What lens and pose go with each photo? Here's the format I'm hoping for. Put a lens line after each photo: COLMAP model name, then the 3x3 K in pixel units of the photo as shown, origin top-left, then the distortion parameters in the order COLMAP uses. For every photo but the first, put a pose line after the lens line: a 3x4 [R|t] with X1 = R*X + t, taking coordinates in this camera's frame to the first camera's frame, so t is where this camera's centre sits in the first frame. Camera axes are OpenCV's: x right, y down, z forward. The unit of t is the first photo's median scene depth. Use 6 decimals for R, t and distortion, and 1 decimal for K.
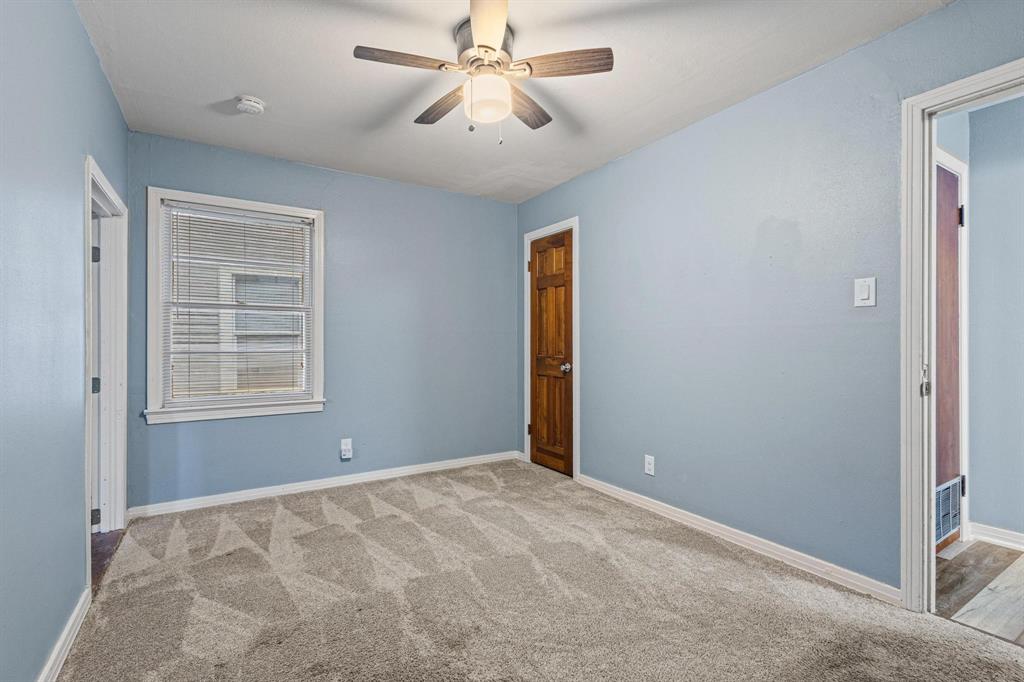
lens RADIAL K [[470.3, 0, 513.3], [0, 470.3, 340.1], [0, 0, 1]] dist [-0.000004, 0.000052]
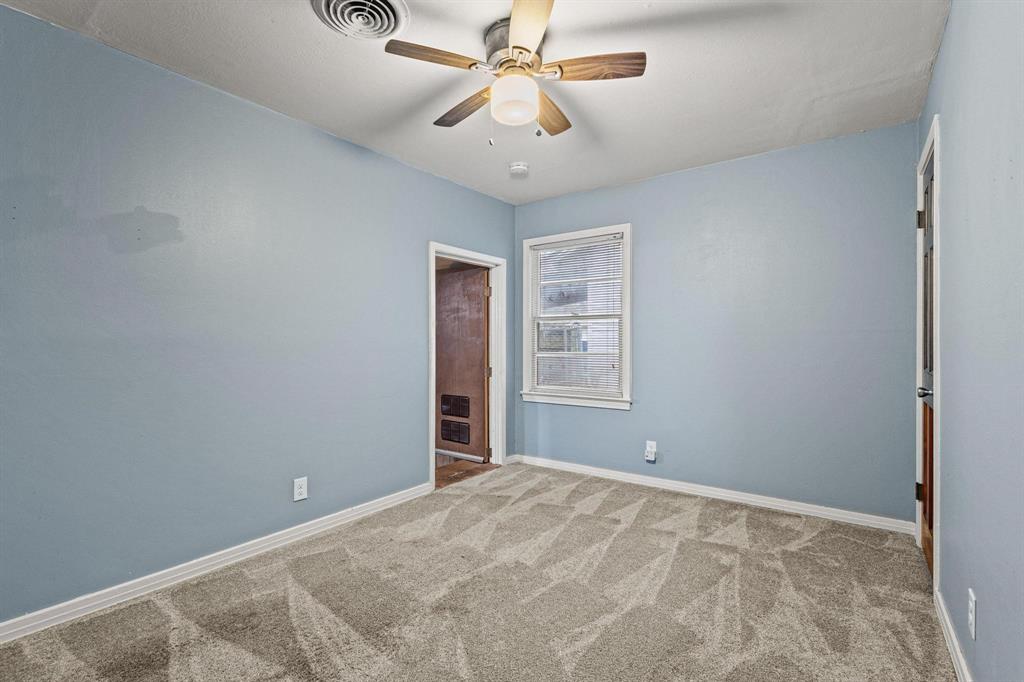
lens RADIAL K [[470.3, 0, 512.6], [0, 470.3, 343.8], [0, 0, 1]] dist [-0.000004, 0.000052]
pose [[0.362009, 0.000200, -0.932175, 0.558803], [0.003657, 0.999992, 0.001635, -0.003097], [0.932167, -0.004001, 0.362005, 0.410257]]
